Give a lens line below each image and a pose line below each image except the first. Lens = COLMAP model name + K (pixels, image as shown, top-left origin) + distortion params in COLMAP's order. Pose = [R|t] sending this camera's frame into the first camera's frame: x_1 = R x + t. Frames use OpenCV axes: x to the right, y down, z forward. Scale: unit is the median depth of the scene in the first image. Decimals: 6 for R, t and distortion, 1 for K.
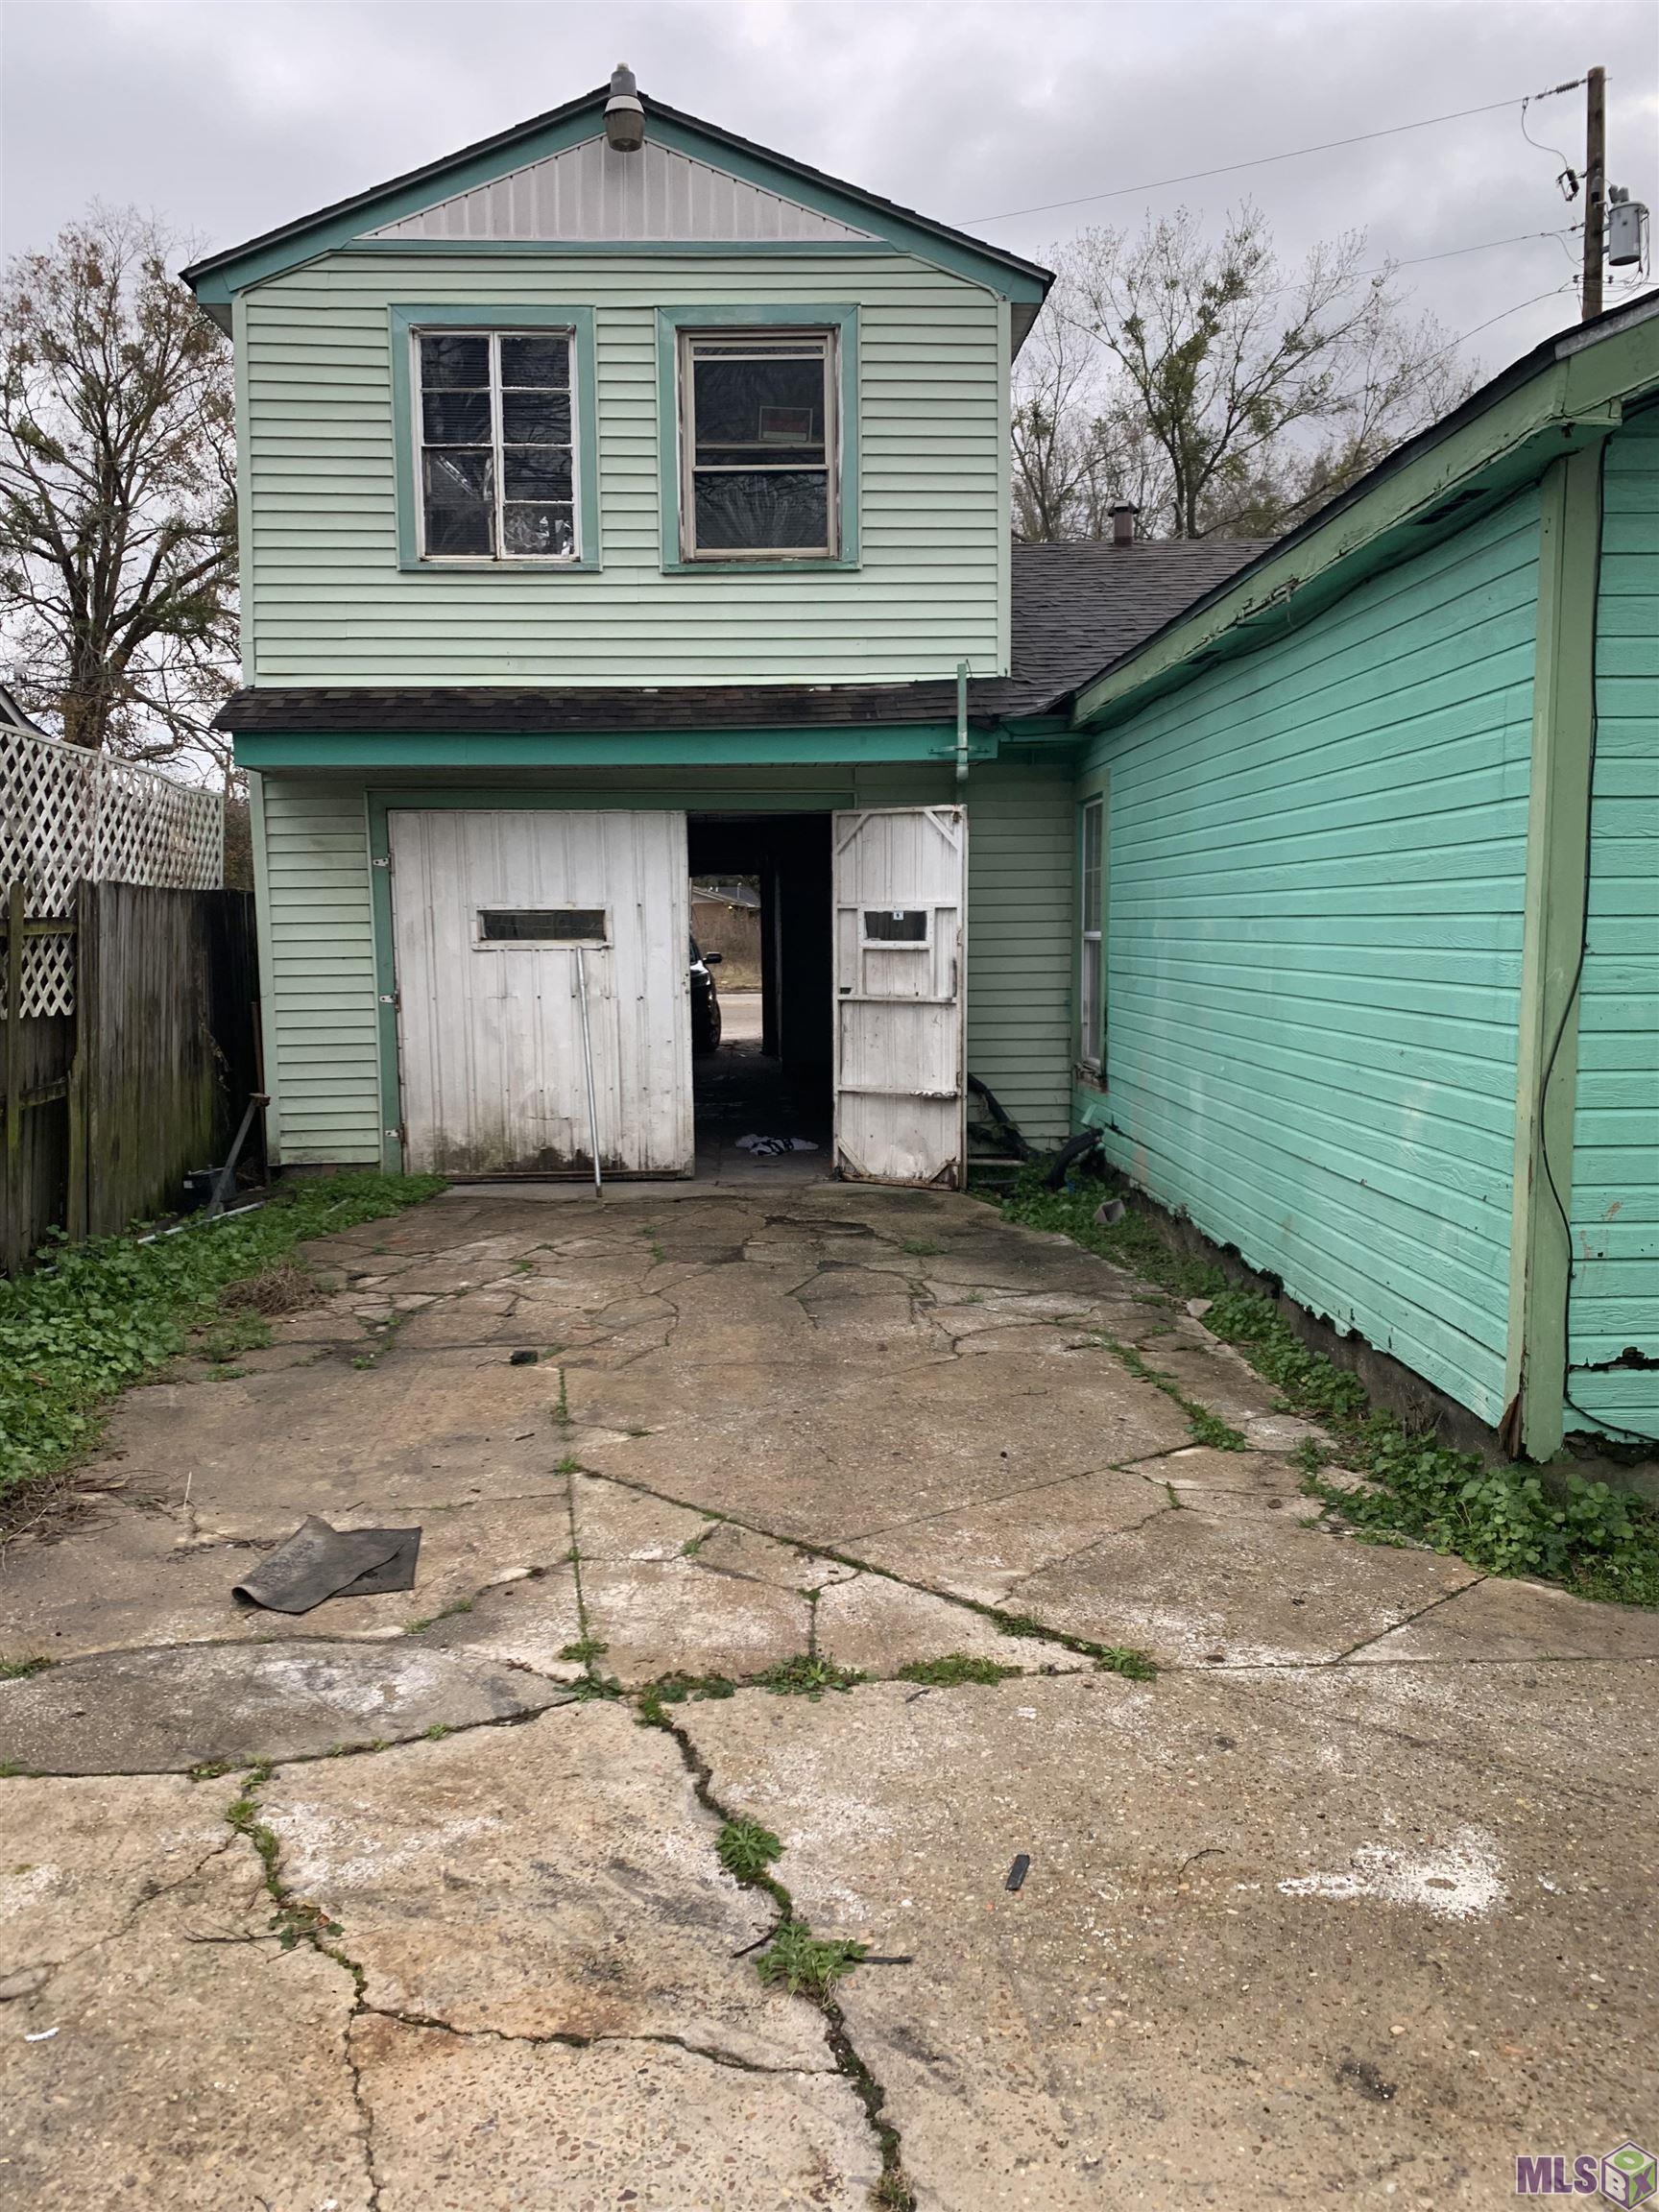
lens RADIAL K [[1668.1, 0, 829.5], [0, 1668.1, 1106.0], [0, 0, 1]] dist [0.030820, -0.083519]
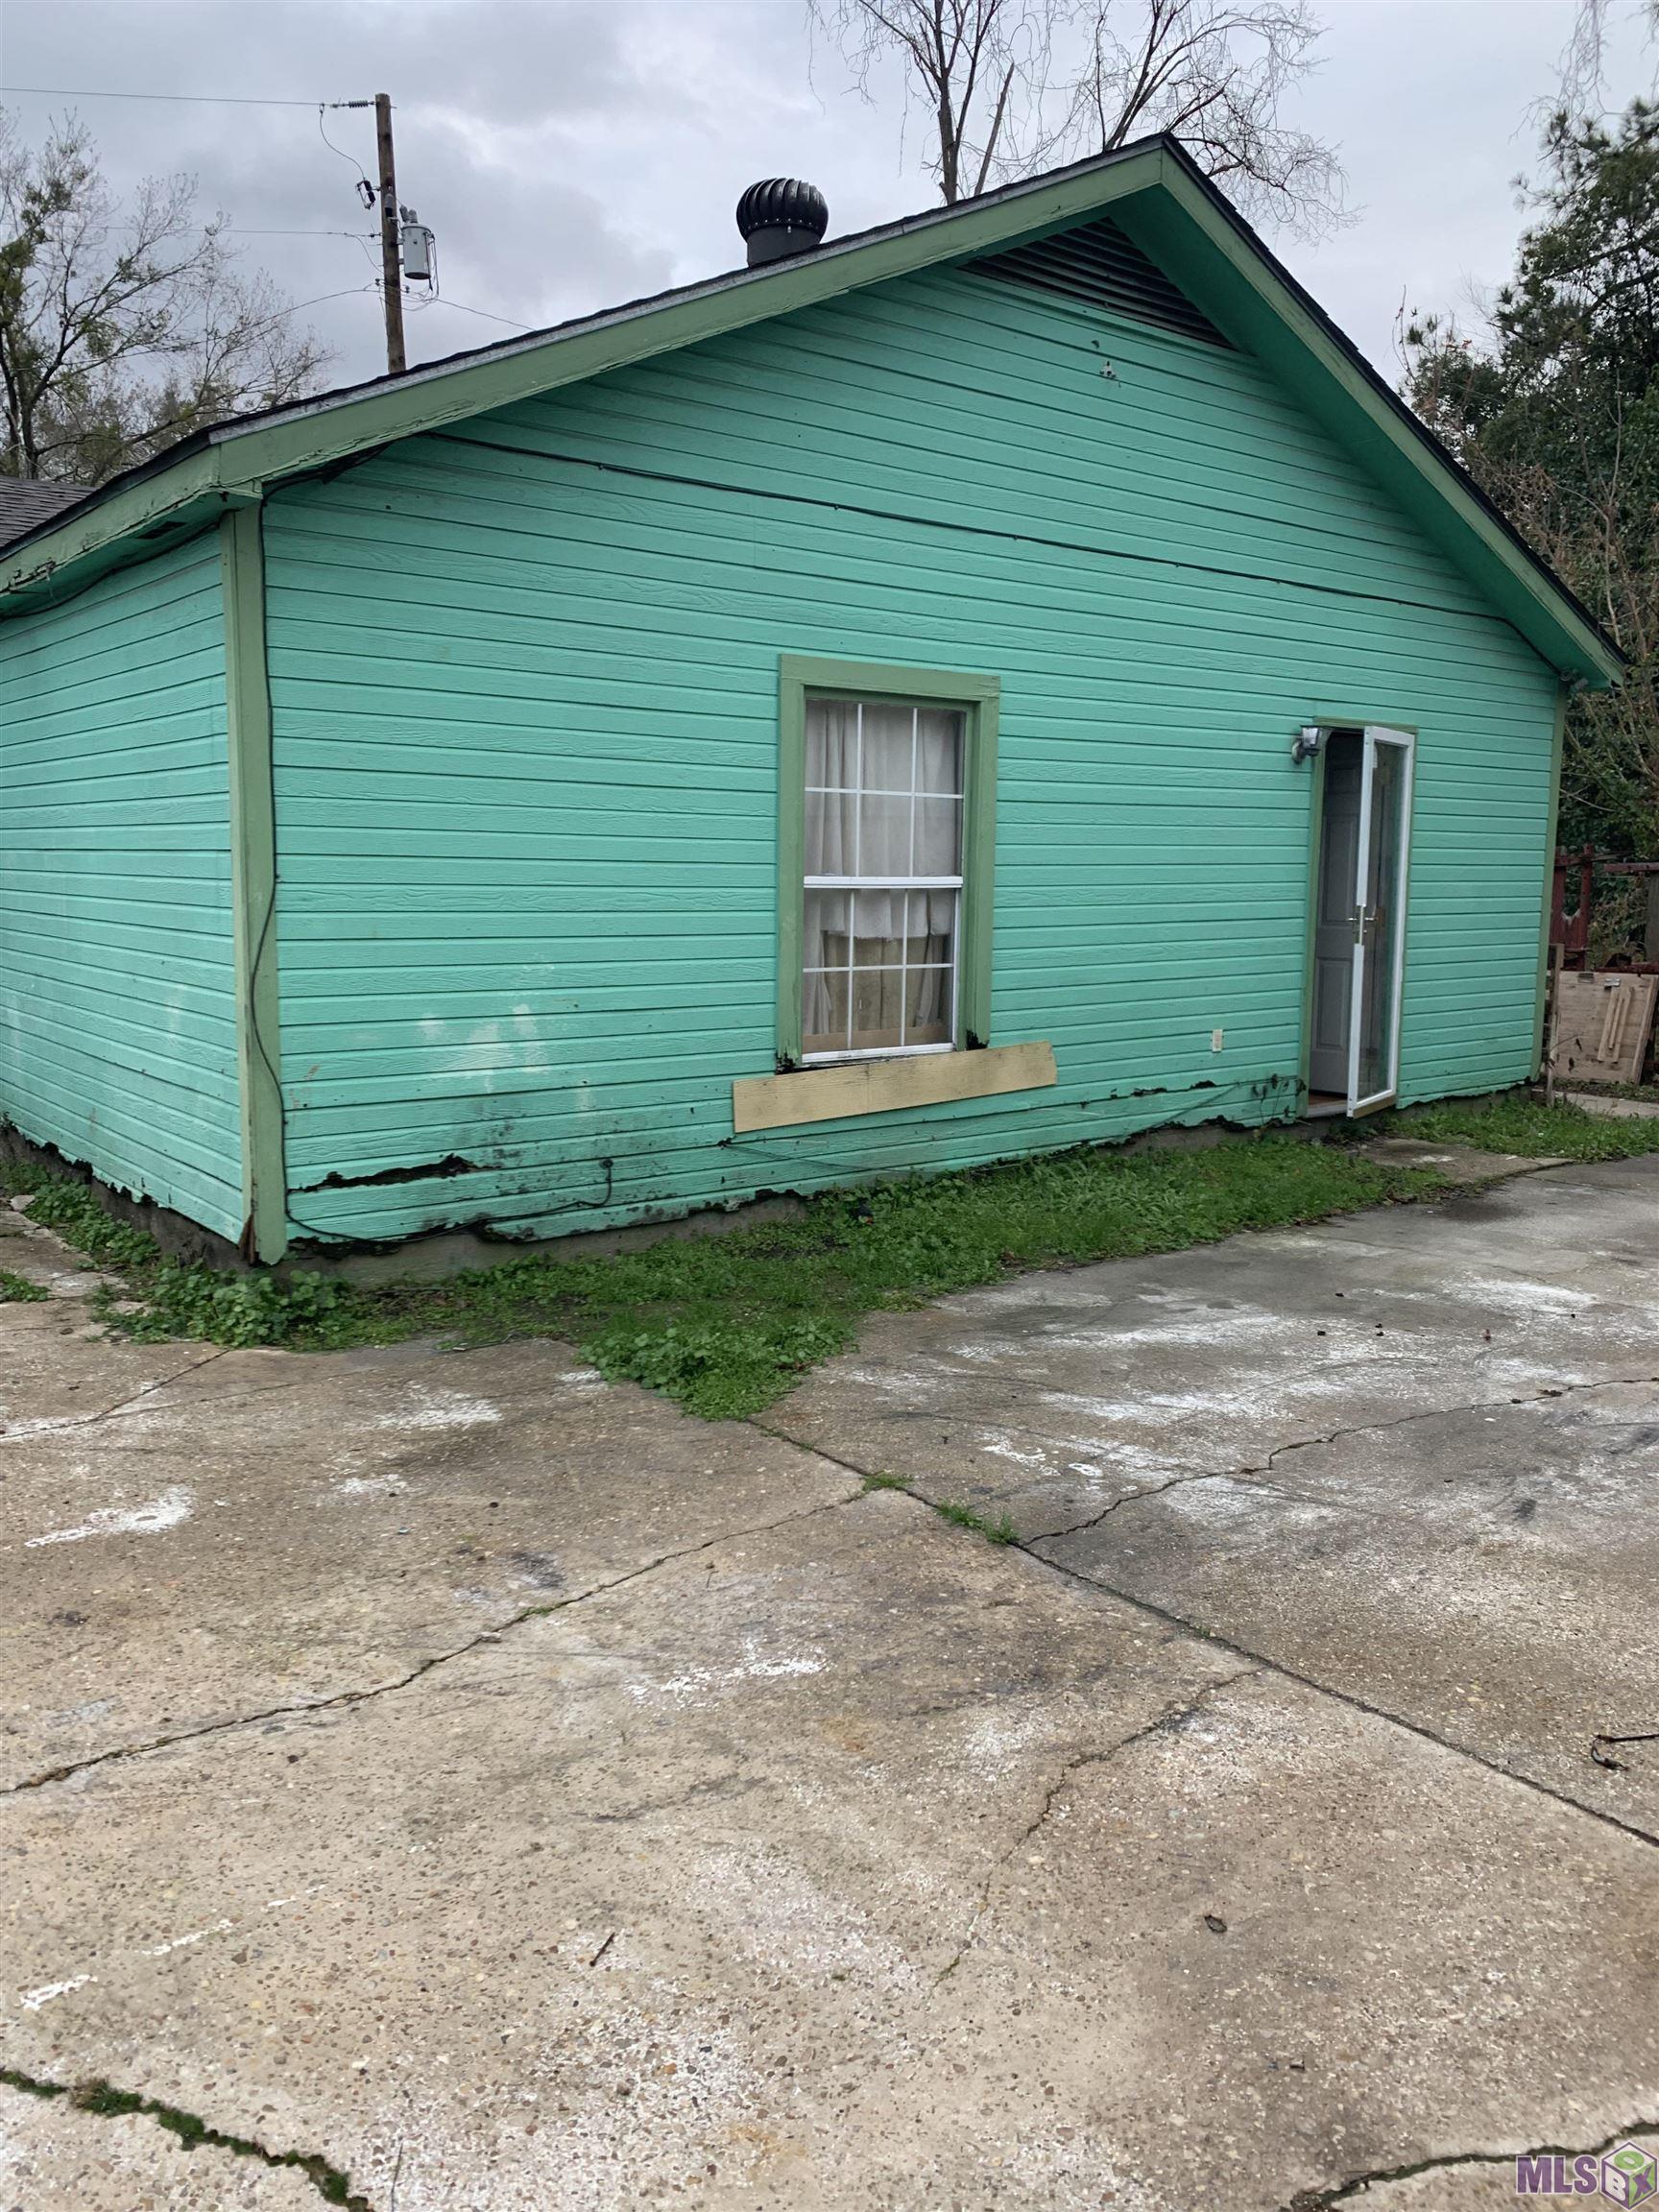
lens RADIAL K [[1691.2, 0, 828.8], [0, 1691.2, 1085.6], [0, 0, 1]] dist [0.004519, -0.003608]
pose [[0.809641, -0.055977, 0.584249, 0.004523], [0.042890, 0.998423, 0.036224, 0.038089], [-0.585356, -0.004270, 0.810765, -0.329053]]
